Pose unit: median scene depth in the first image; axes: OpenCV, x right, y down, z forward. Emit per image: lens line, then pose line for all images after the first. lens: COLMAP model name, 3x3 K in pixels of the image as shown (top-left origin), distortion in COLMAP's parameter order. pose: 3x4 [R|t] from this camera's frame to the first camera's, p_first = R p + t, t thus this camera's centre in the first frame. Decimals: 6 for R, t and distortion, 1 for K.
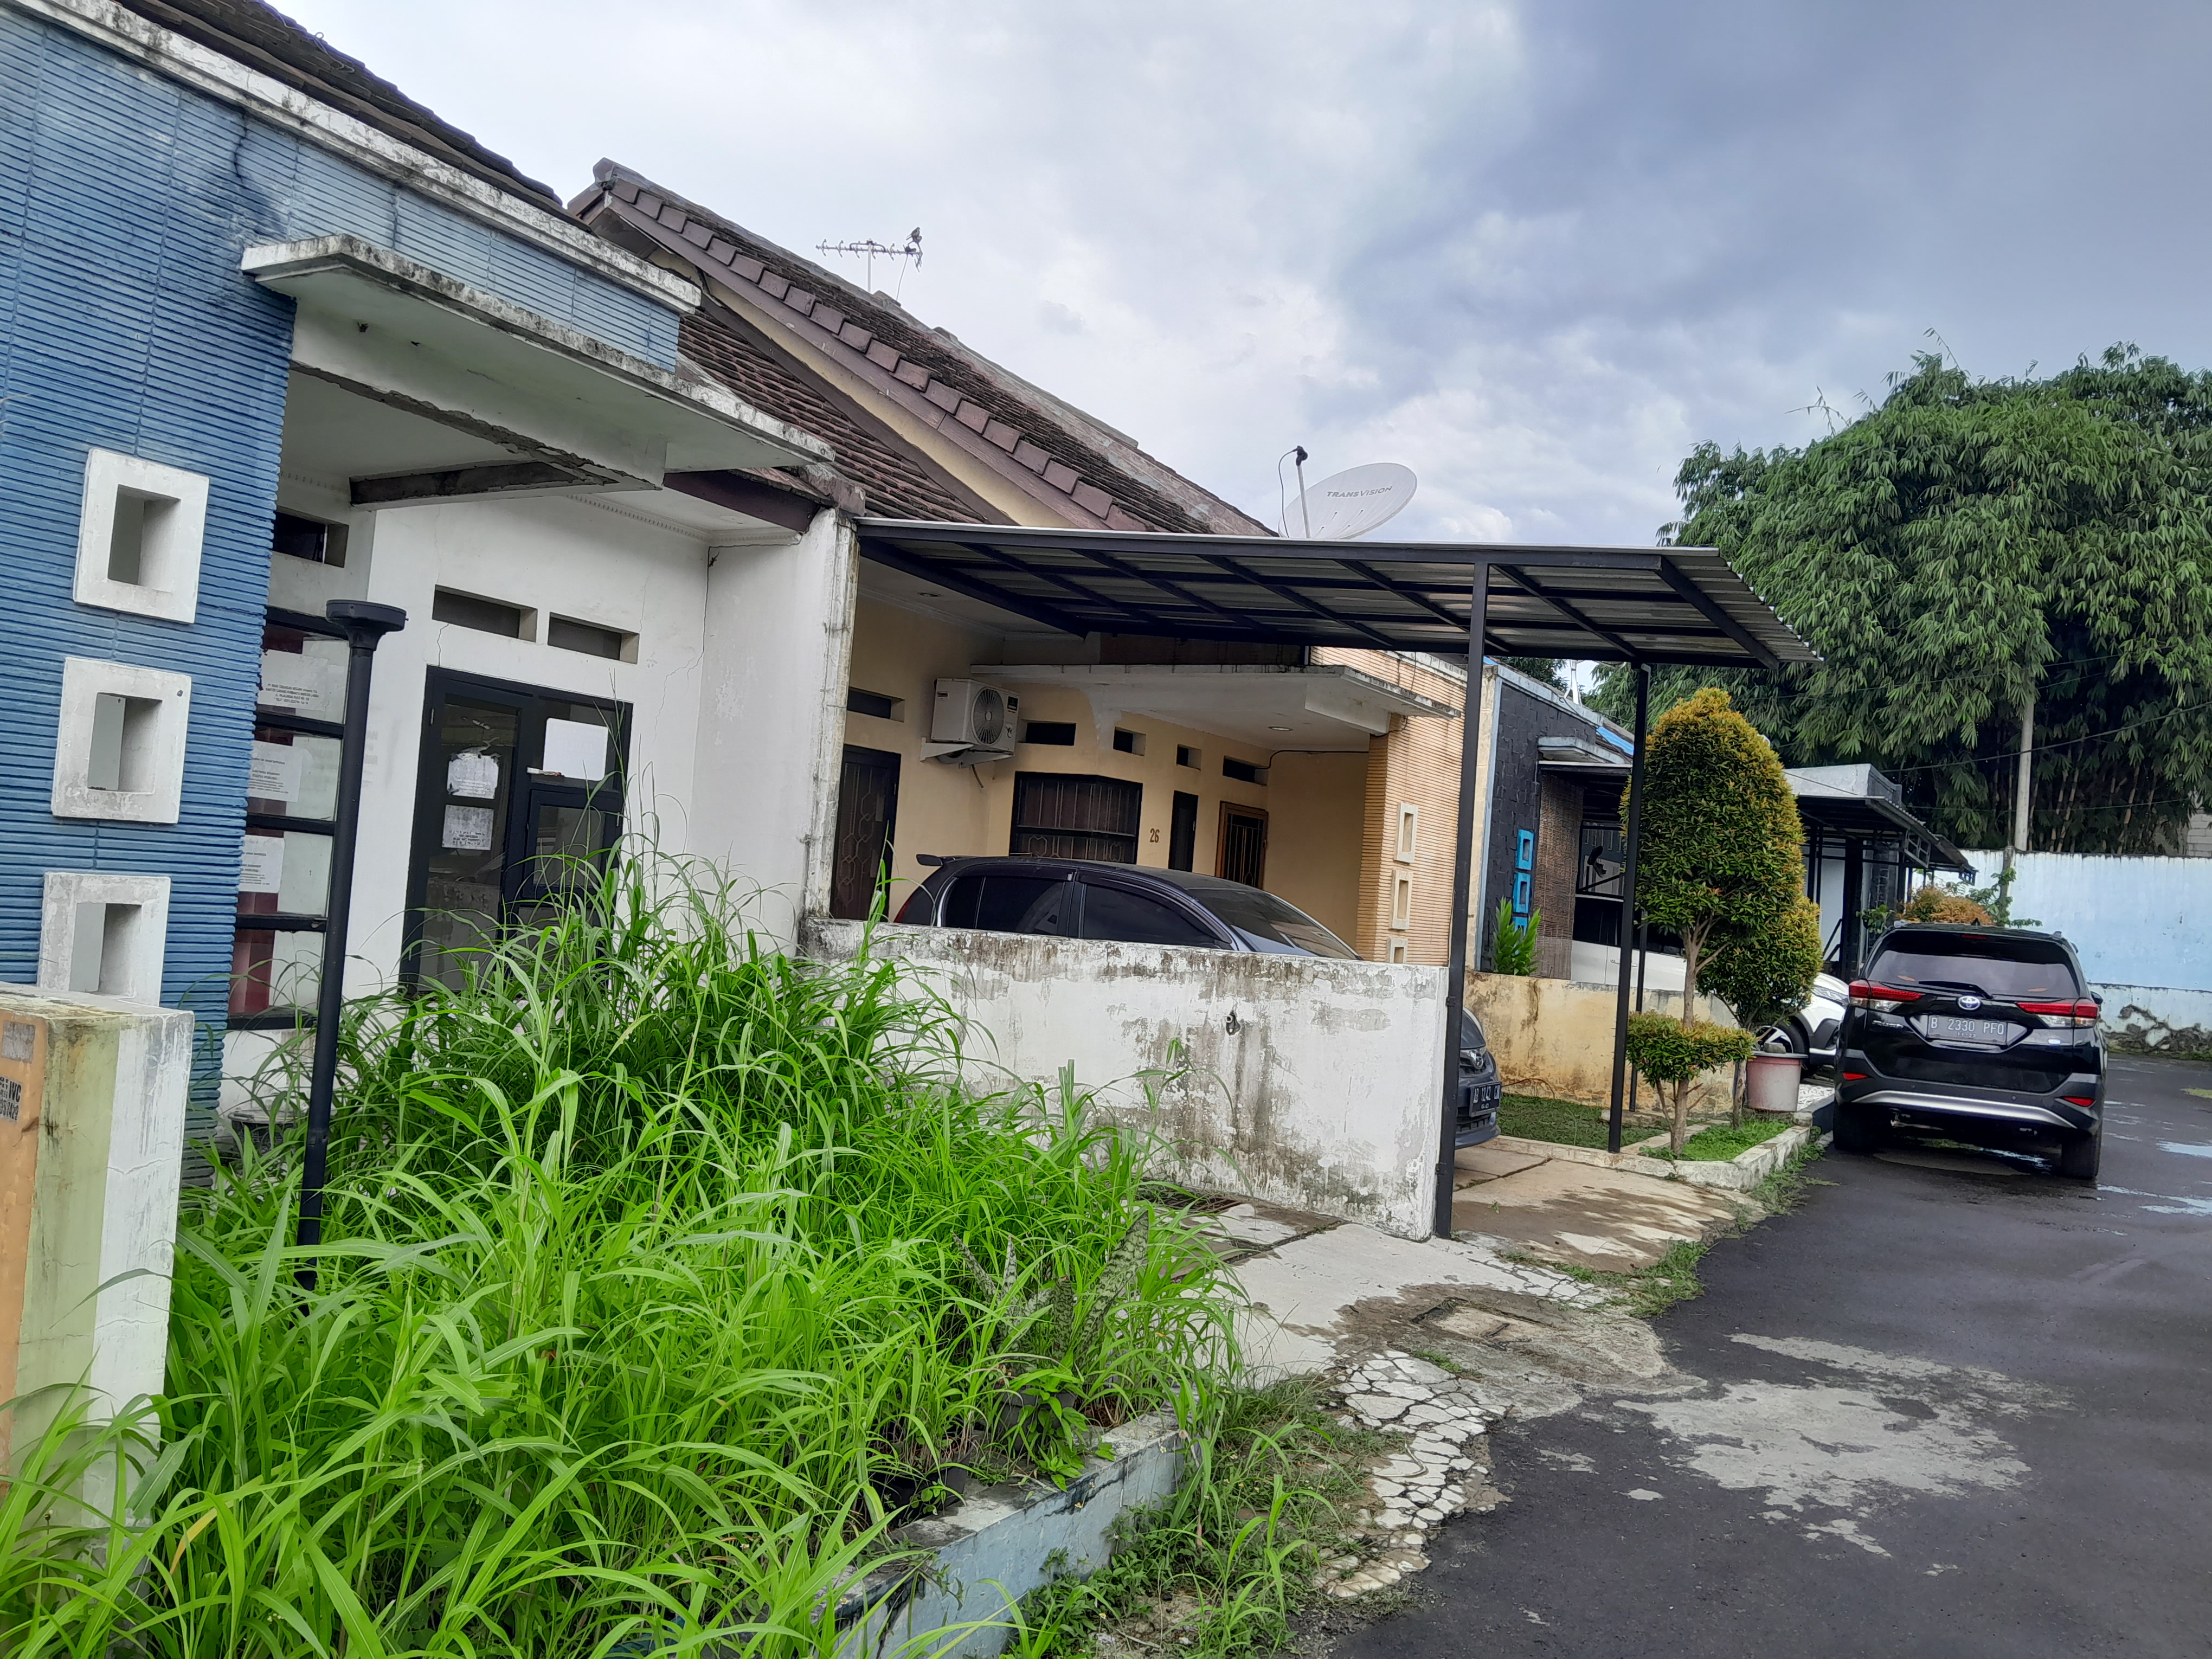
lens RADIAL K [[1774.5, 0, 1106.0], [0, 1774.5, 829.5], [0, 0, 1]] dist [0.083846, -0.159778]
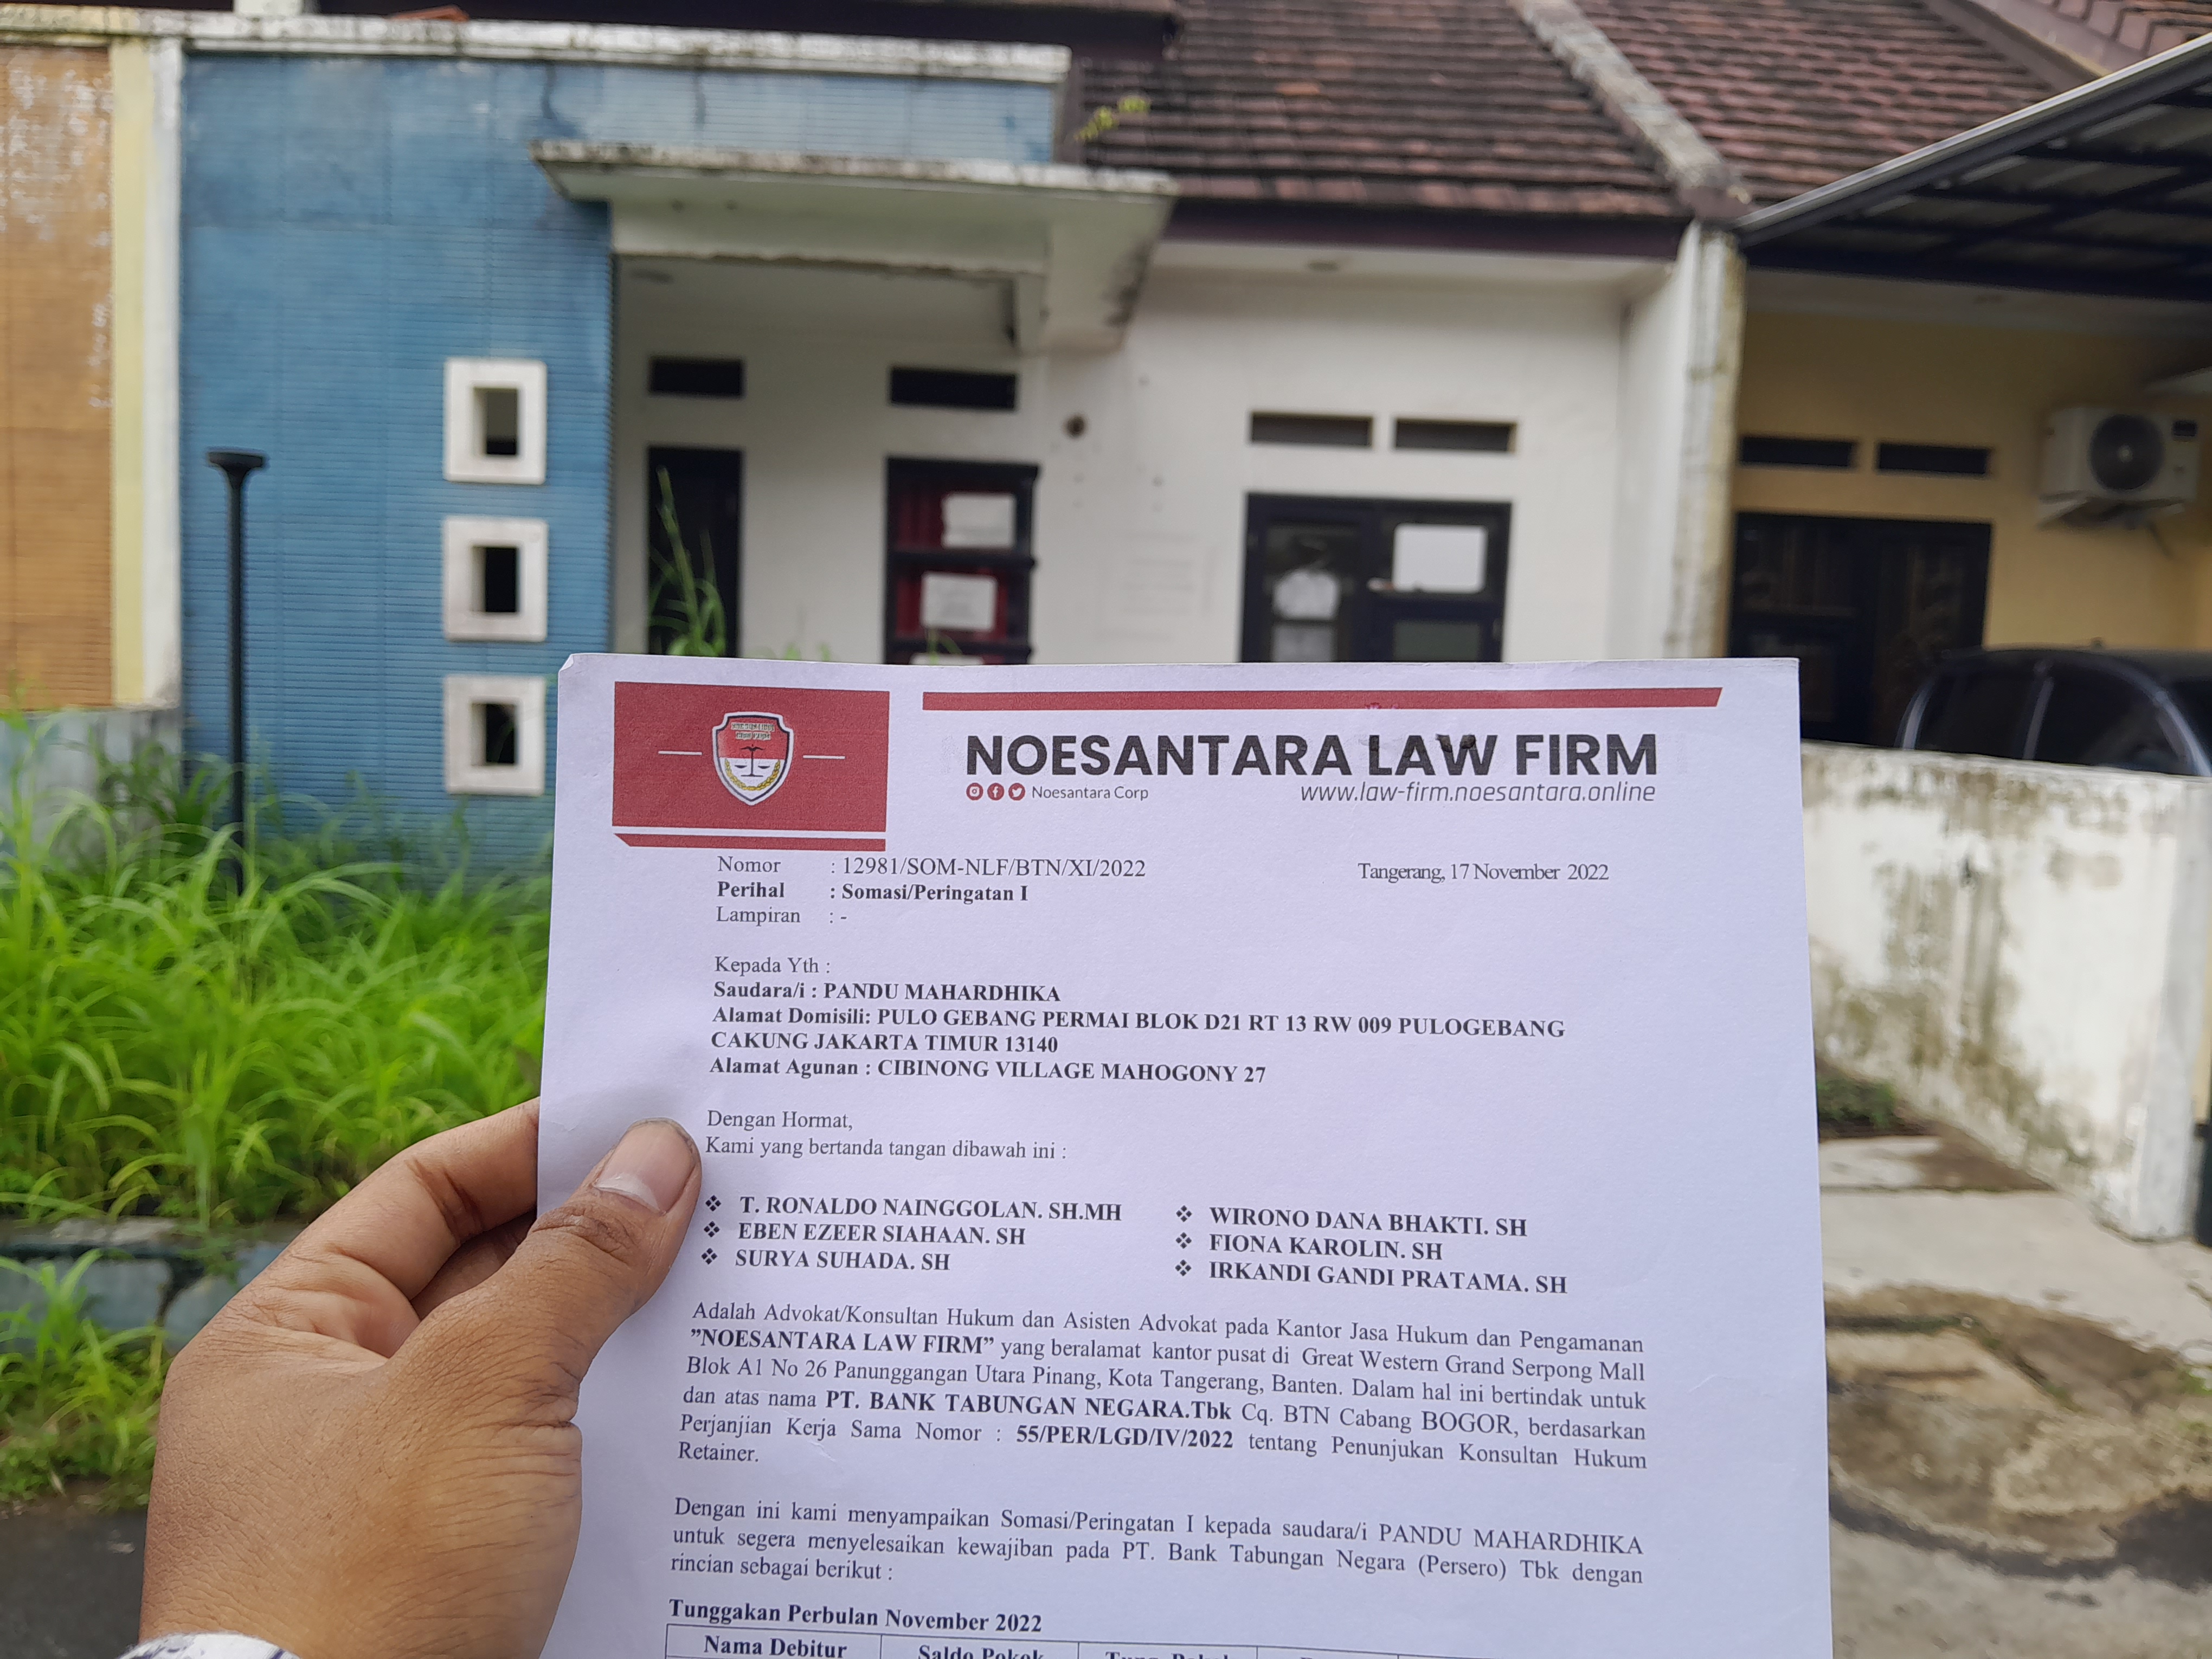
lens RADIAL K [[1826.1, 0, 1102.5], [0, 1826.1, 840.3], [0, 0, 1]] dist [0.001832, -0.046137]
pose [[0.523505, 0.028942, -0.851531, 0.500889], [0.035603, 0.997807, 0.055801, 0.050595], [0.851279, -0.059529, 0.521326, 0.392276]]
